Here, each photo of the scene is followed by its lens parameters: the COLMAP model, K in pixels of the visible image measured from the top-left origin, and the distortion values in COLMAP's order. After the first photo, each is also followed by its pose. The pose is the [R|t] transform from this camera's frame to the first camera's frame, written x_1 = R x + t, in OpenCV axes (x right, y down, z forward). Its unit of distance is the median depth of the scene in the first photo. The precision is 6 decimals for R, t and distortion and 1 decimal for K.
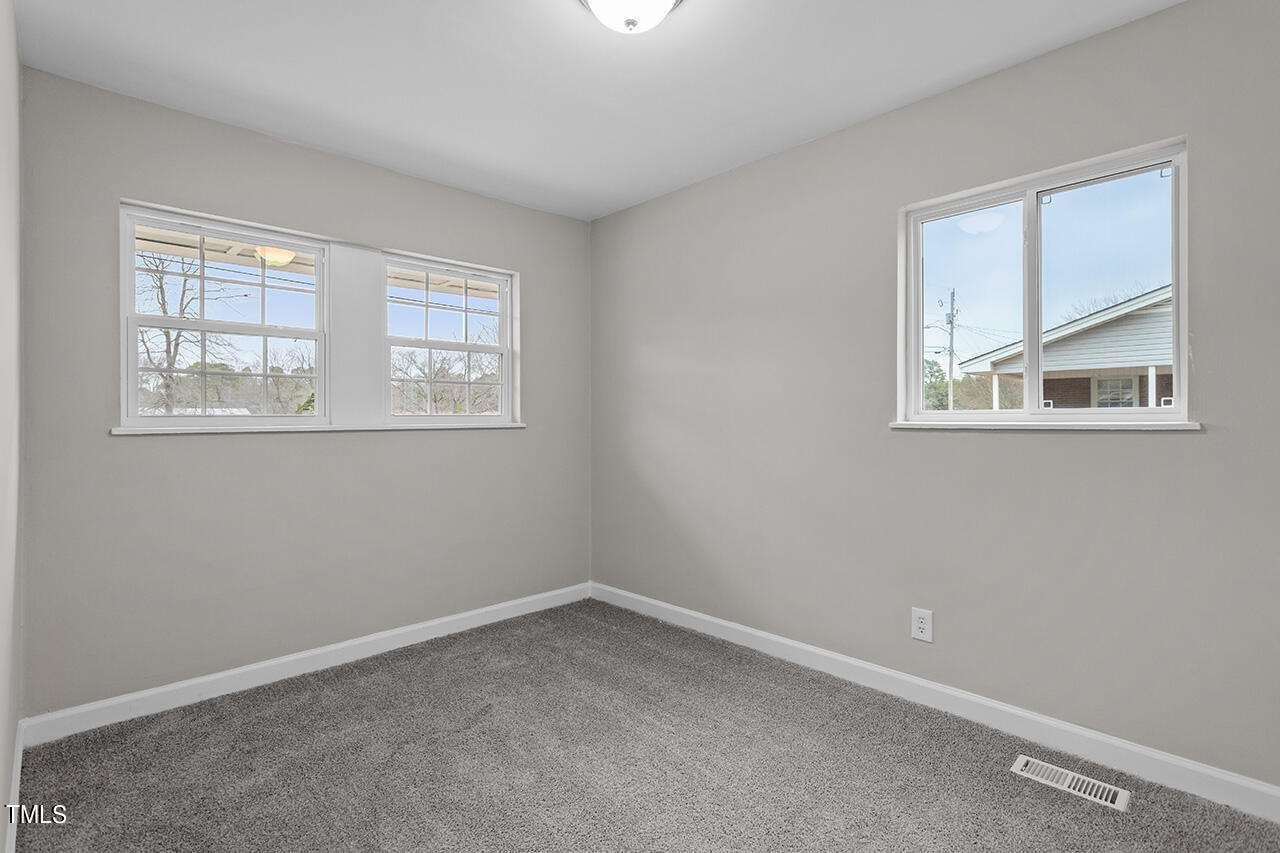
lens RADIAL K [[622.4, 0, 655.1], [0, 622.4, 416.7], [0, 0, 1]] dist [0.005392, 0.000597]
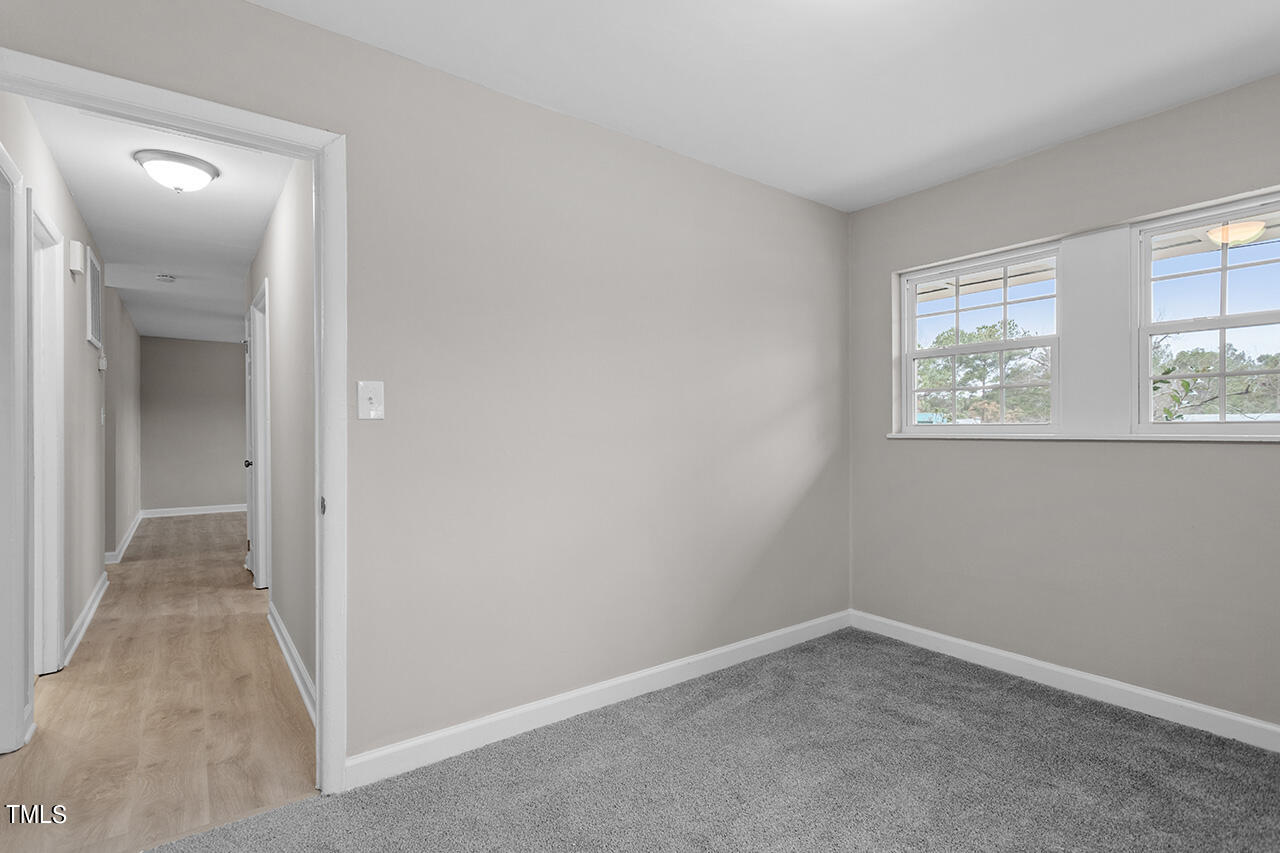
lens RADIAL K [[613.6, 0, 625.2], [0, 613.6, 432.3], [0, 0, 1]] dist [0.004538, 0.001063]
pose [[-0.161569, 0.010958, -0.986801, 0.532736], [0.006178, 0.999930, 0.010093, -0.002628], [0.986842, -0.004466, -0.161625, 0.525813]]
